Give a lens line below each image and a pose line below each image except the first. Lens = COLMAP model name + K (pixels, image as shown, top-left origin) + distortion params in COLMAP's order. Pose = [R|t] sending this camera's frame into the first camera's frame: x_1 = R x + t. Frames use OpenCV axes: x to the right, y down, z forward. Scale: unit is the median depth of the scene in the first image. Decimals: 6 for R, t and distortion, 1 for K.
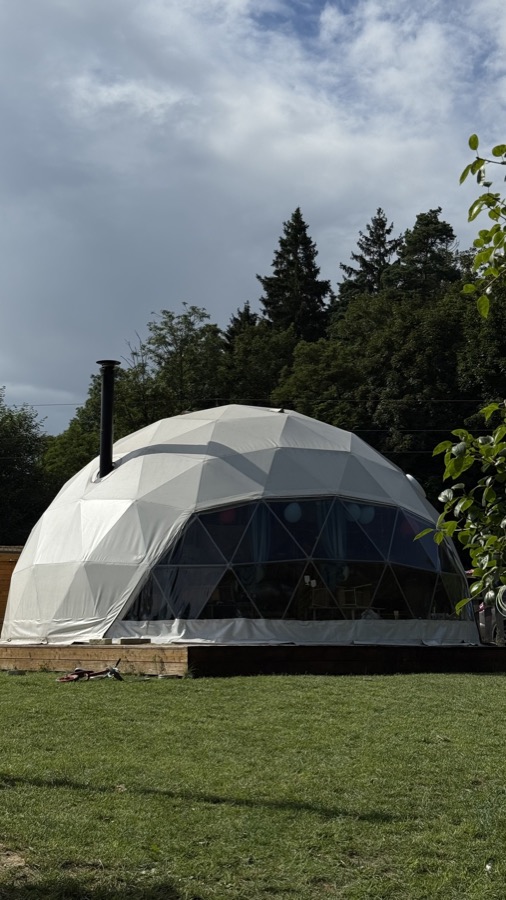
lens RADIAL K [[1267.8, 0, 253.0], [0, 1267.8, 450.0], [0, 0, 1]] dist [0.125963, -0.036712]
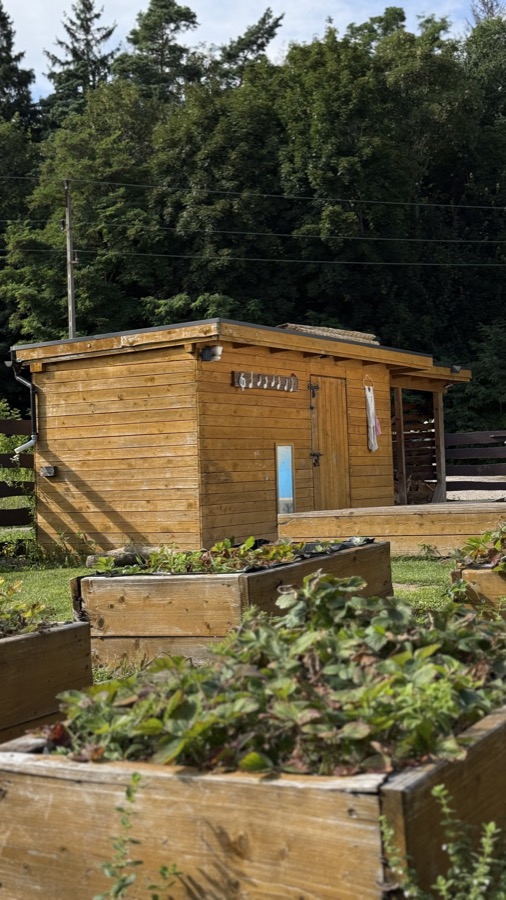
lens RADIAL K [[1267.8, 0, 253.0], [0, 1267.8, 450.0], [0, 0, 1]] dist [0.125963, -0.036712]
pose [[0.927412, -0.026771, 0.373083, -0.171142], [-0.014234, 0.994187, 0.106723, 0.029052], [-0.373772, -0.104286, 0.921639, 0.209595]]
